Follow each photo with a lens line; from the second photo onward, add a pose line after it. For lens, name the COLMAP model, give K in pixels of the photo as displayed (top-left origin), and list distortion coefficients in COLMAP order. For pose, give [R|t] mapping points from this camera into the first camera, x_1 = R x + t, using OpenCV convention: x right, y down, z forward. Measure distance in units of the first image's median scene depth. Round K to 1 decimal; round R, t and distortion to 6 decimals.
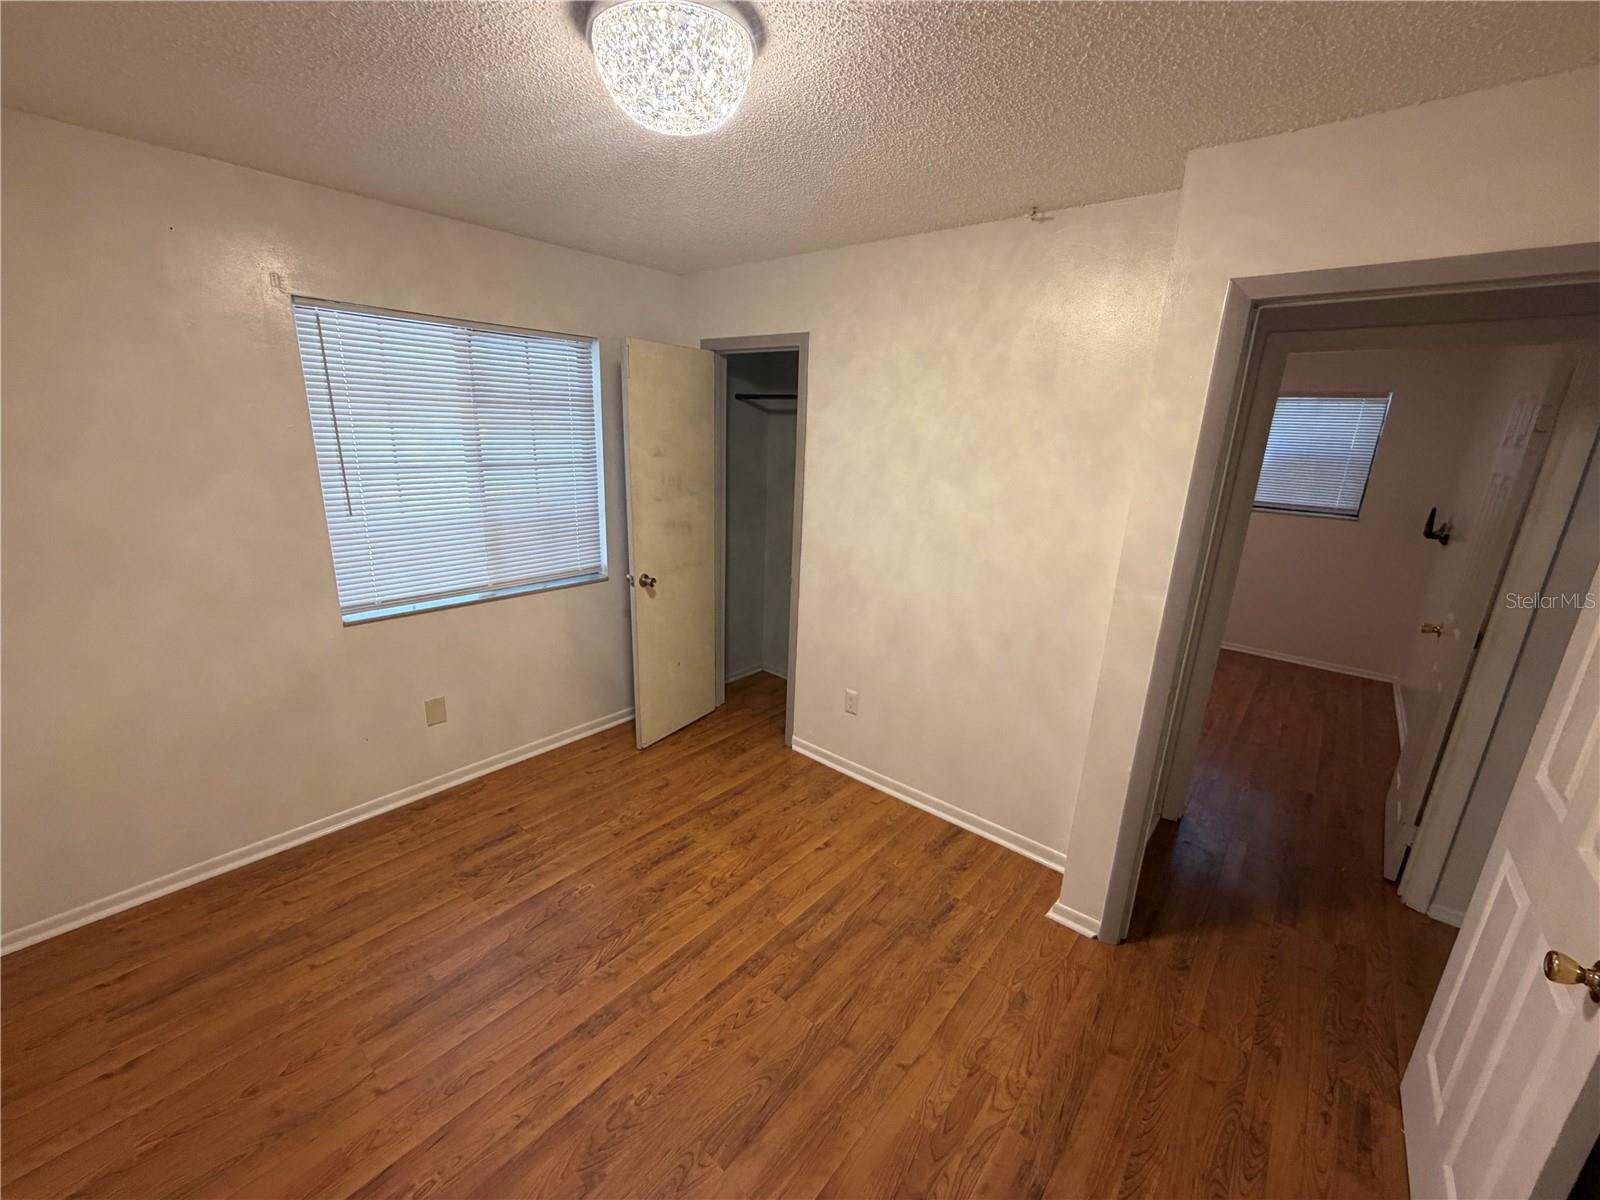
lens RADIAL K [[633.2, 0, 796.1], [0, 633.2, 602.8], [0, 0, 1]] dist [-0.001663, 0.000103]
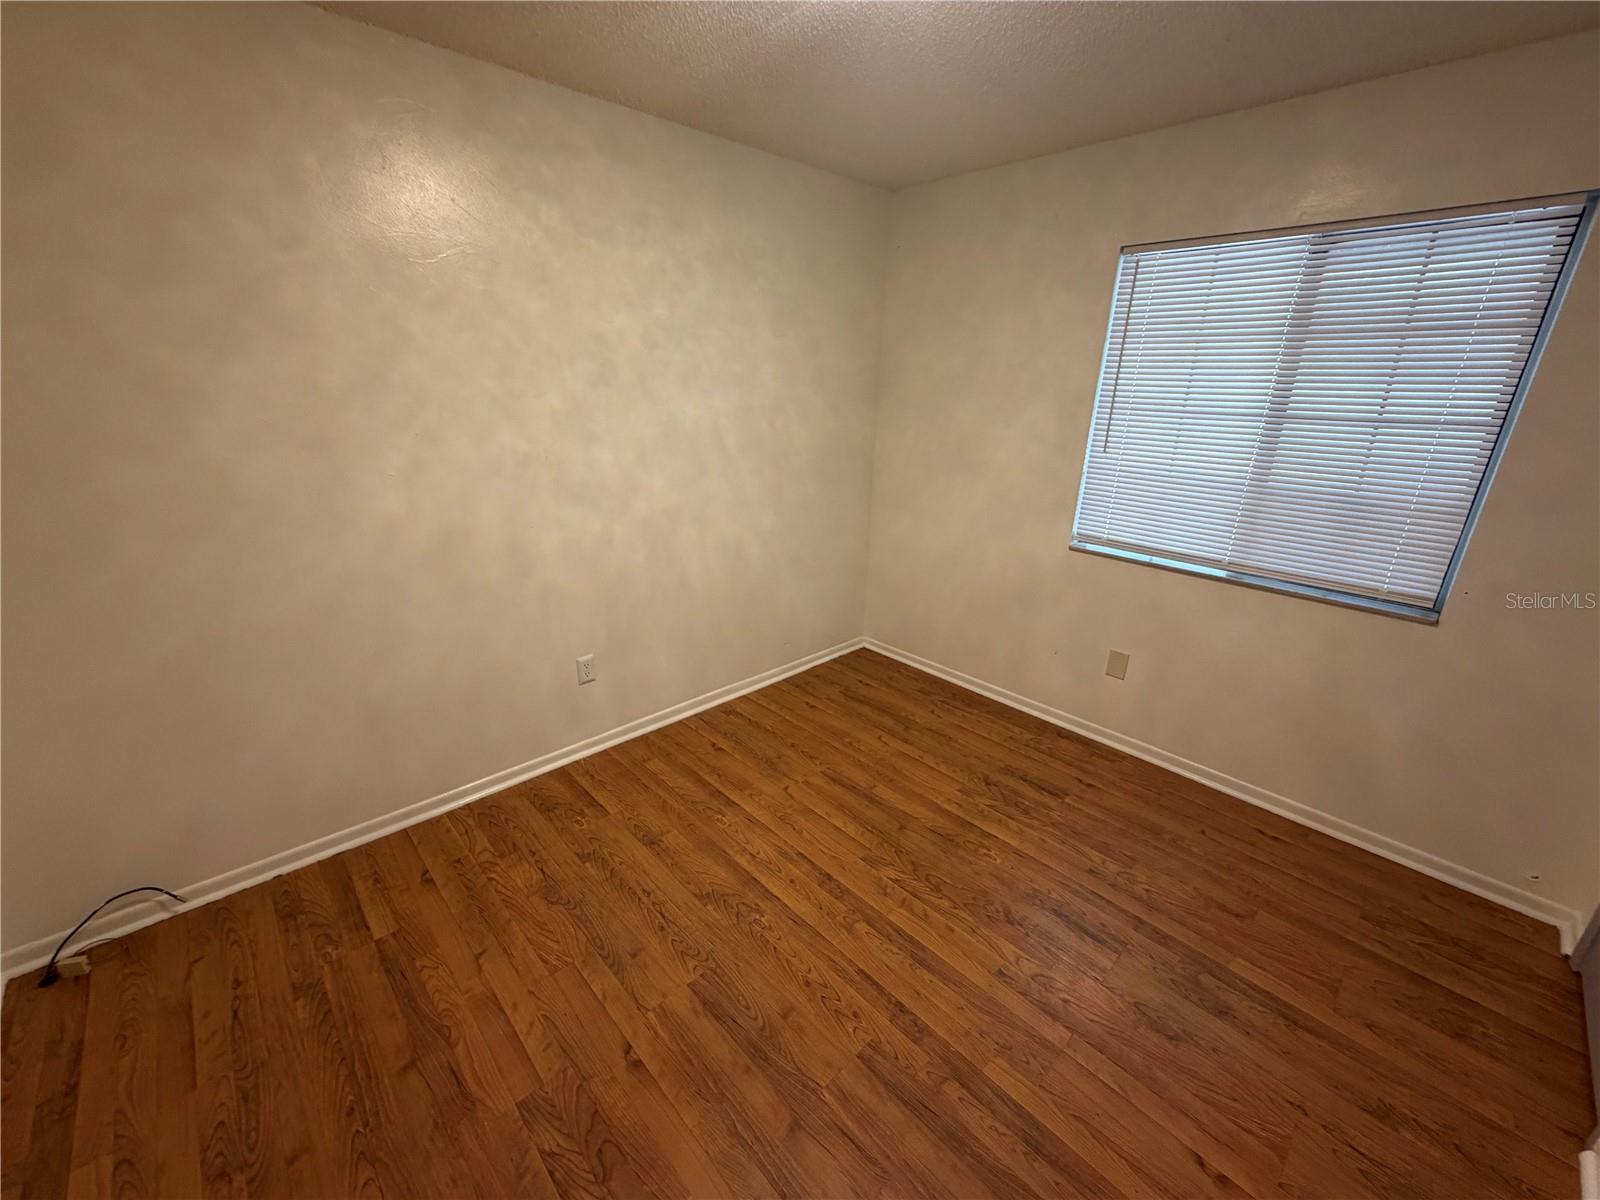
lens RADIAL K [[633.2, 0, 796.1], [0, 633.2, 602.8], [0, 0, 1]] dist [-0.001663, 0.000103]
pose [[-0.104621, 0.299278, -0.948413, 0.514603], [-0.290333, 0.902913, 0.316947, -0.109257], [0.951189, 0.308515, -0.007574, 0.668047]]
